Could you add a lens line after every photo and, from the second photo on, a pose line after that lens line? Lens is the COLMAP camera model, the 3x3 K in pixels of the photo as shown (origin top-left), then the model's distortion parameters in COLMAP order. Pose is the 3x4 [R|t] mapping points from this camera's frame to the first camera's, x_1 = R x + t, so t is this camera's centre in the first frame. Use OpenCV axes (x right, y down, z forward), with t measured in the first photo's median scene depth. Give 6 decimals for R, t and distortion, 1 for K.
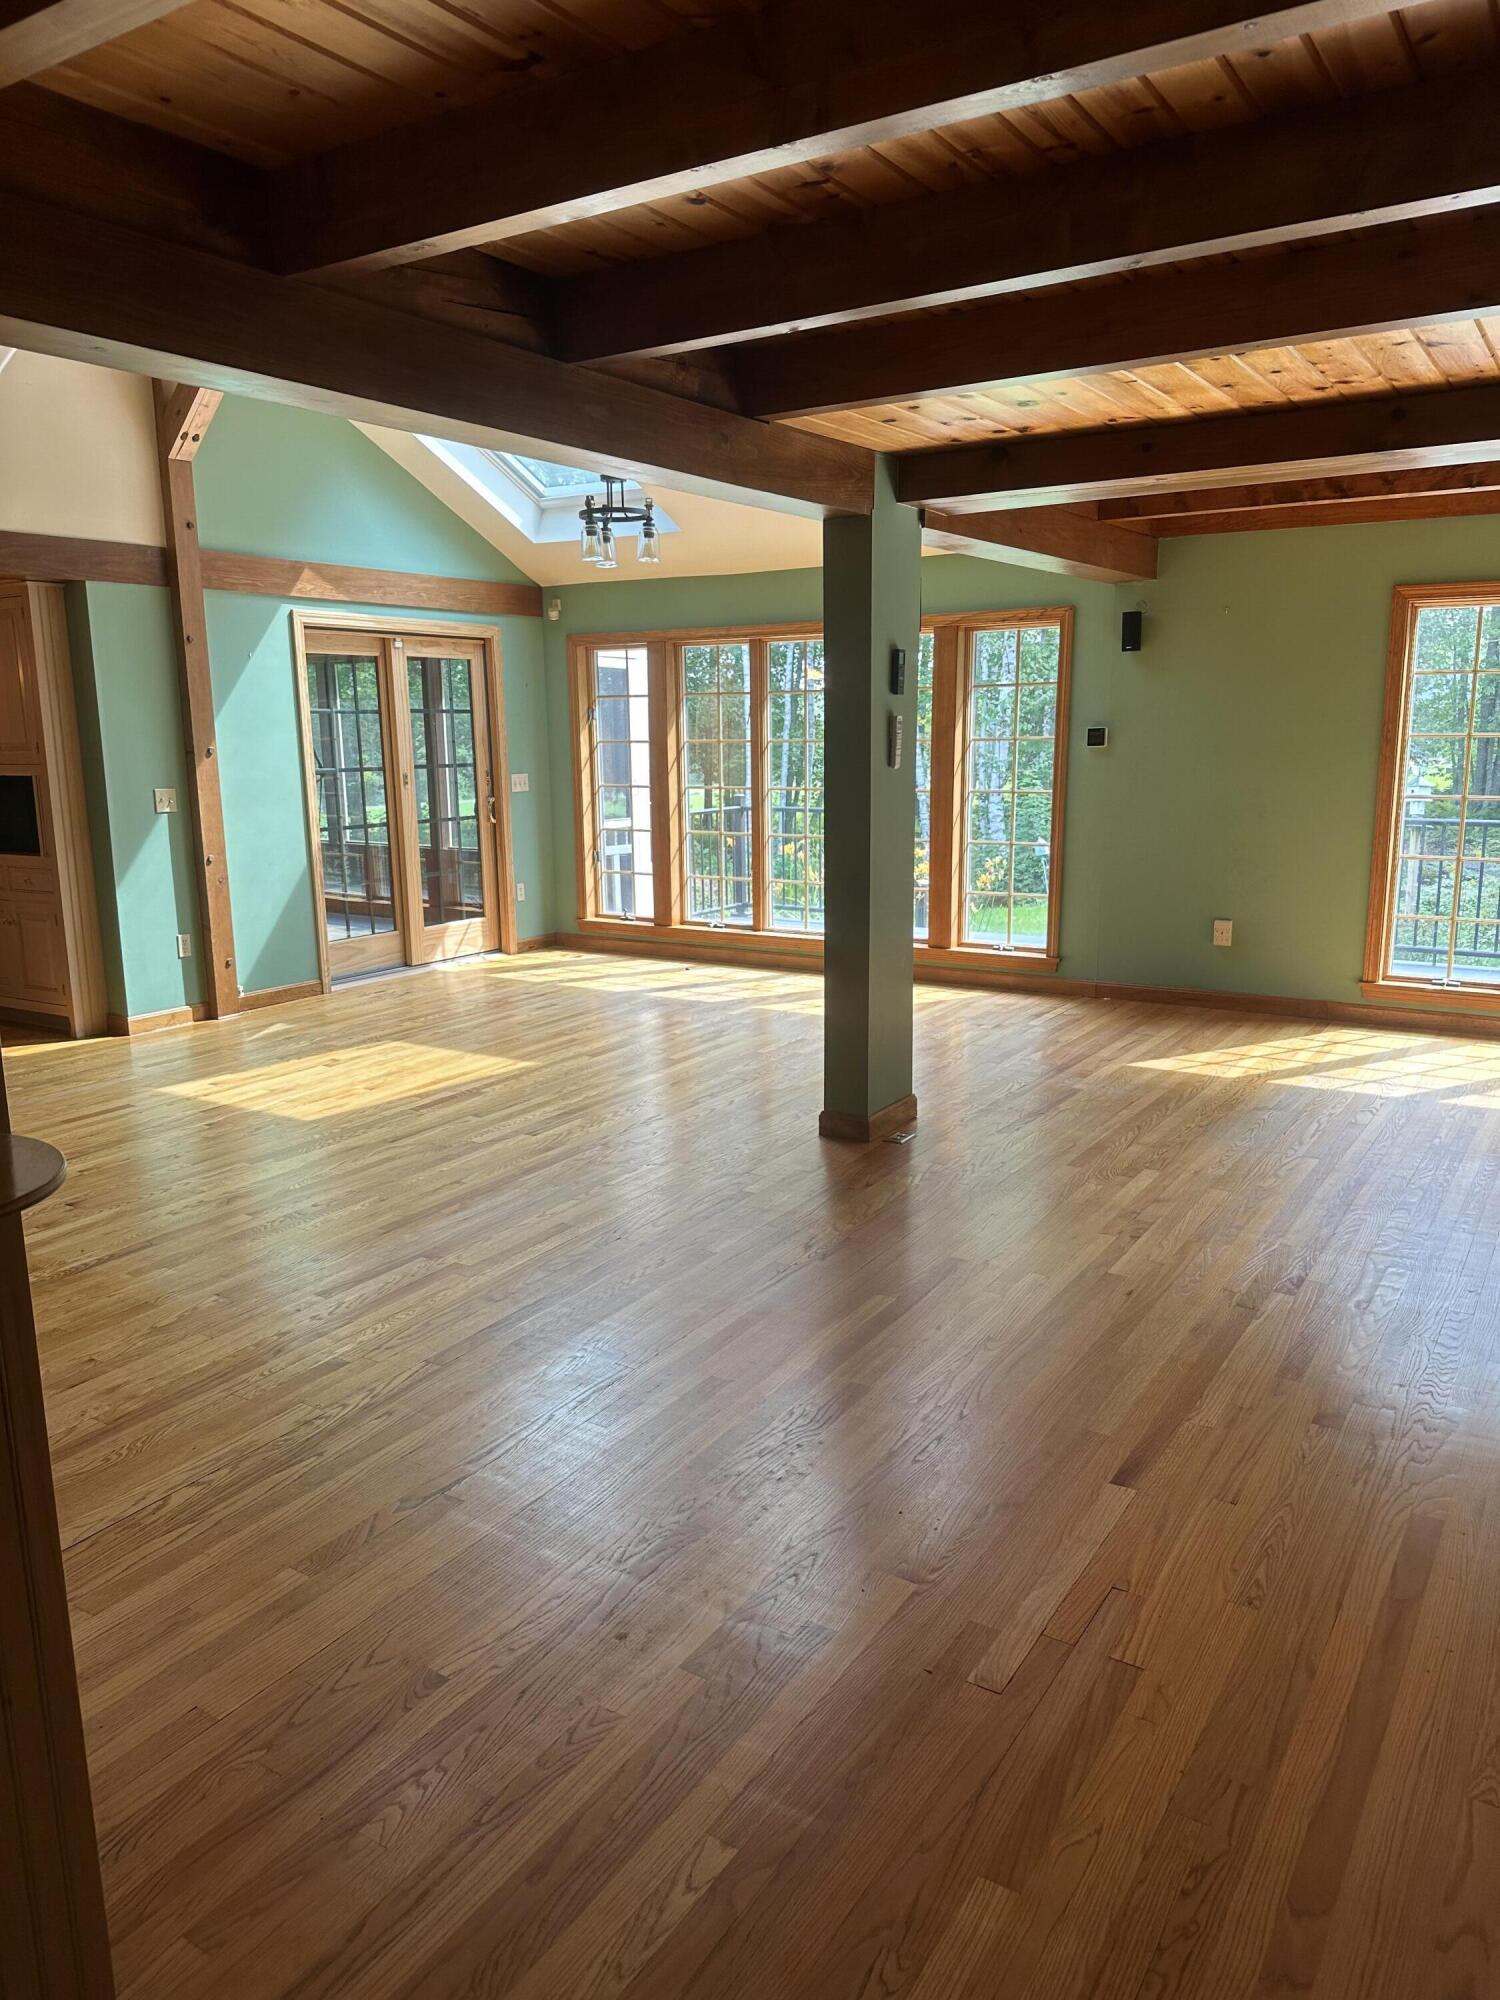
lens RADIAL K [[1396.5, 0, 744.8], [0, 1396.5, 1000.1], [0, 0, 1]] dist [0.135273, -0.257975]
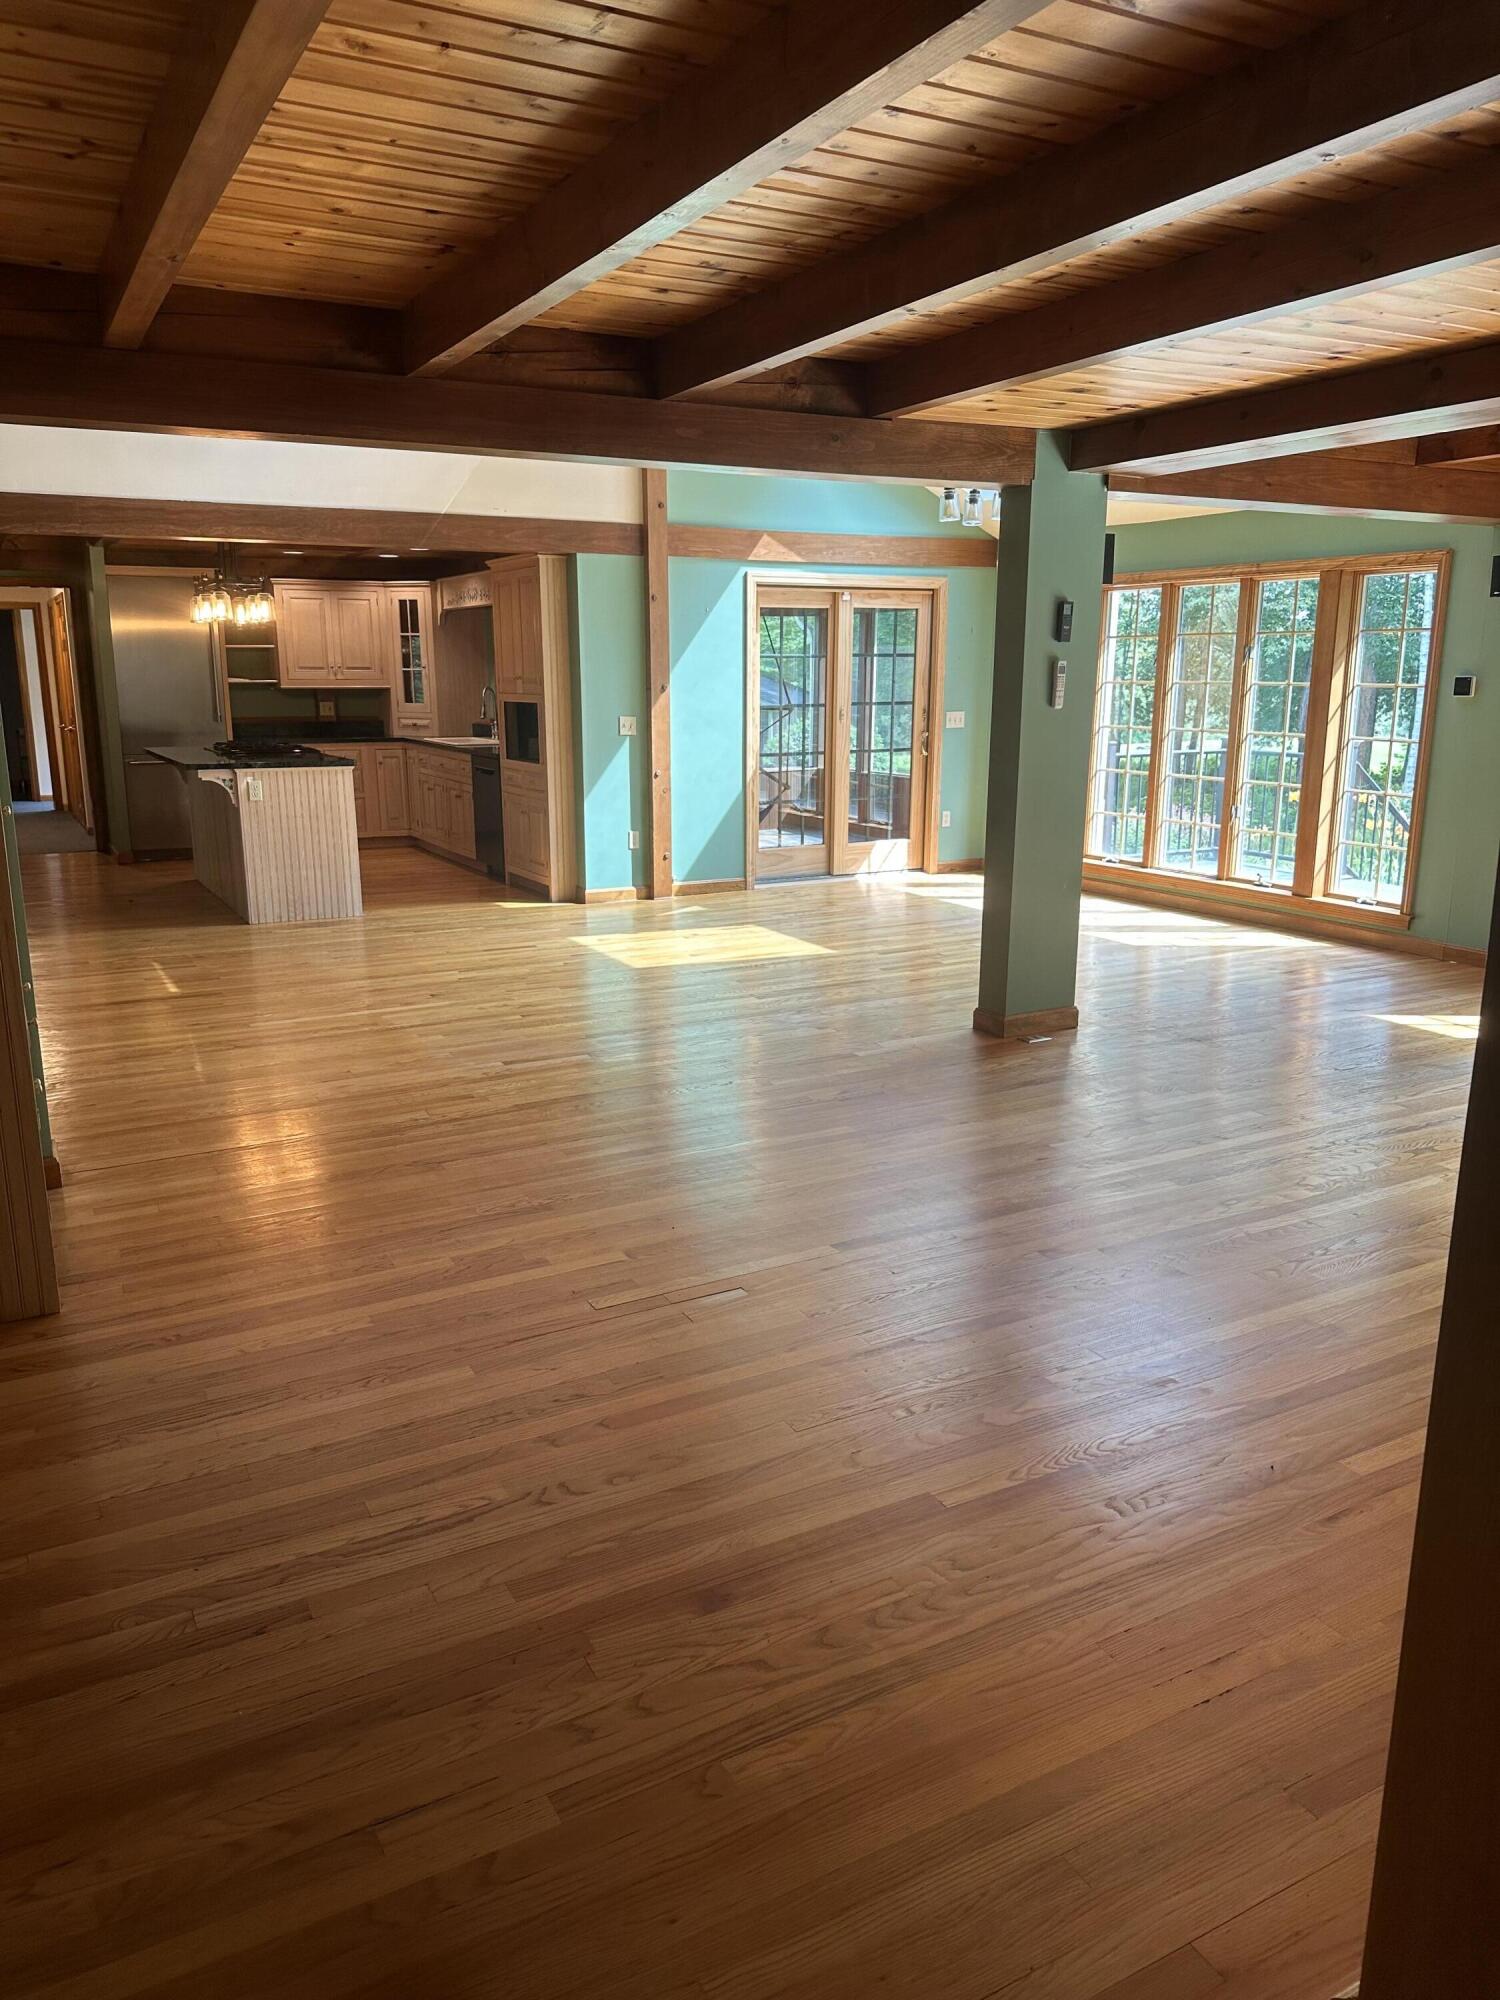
lens RADIAL K [[1396.5, 0, 744.8], [0, 1396.5, 1000.1], [0, 0, 1]] dist [0.135273, -0.257975]
pose [[0.878235, 0.122748, -0.462207, 0.283582], [-0.104442, 0.992398, 0.065101, 0.012128], [0.466685, -0.008901, 0.884379, -0.076700]]
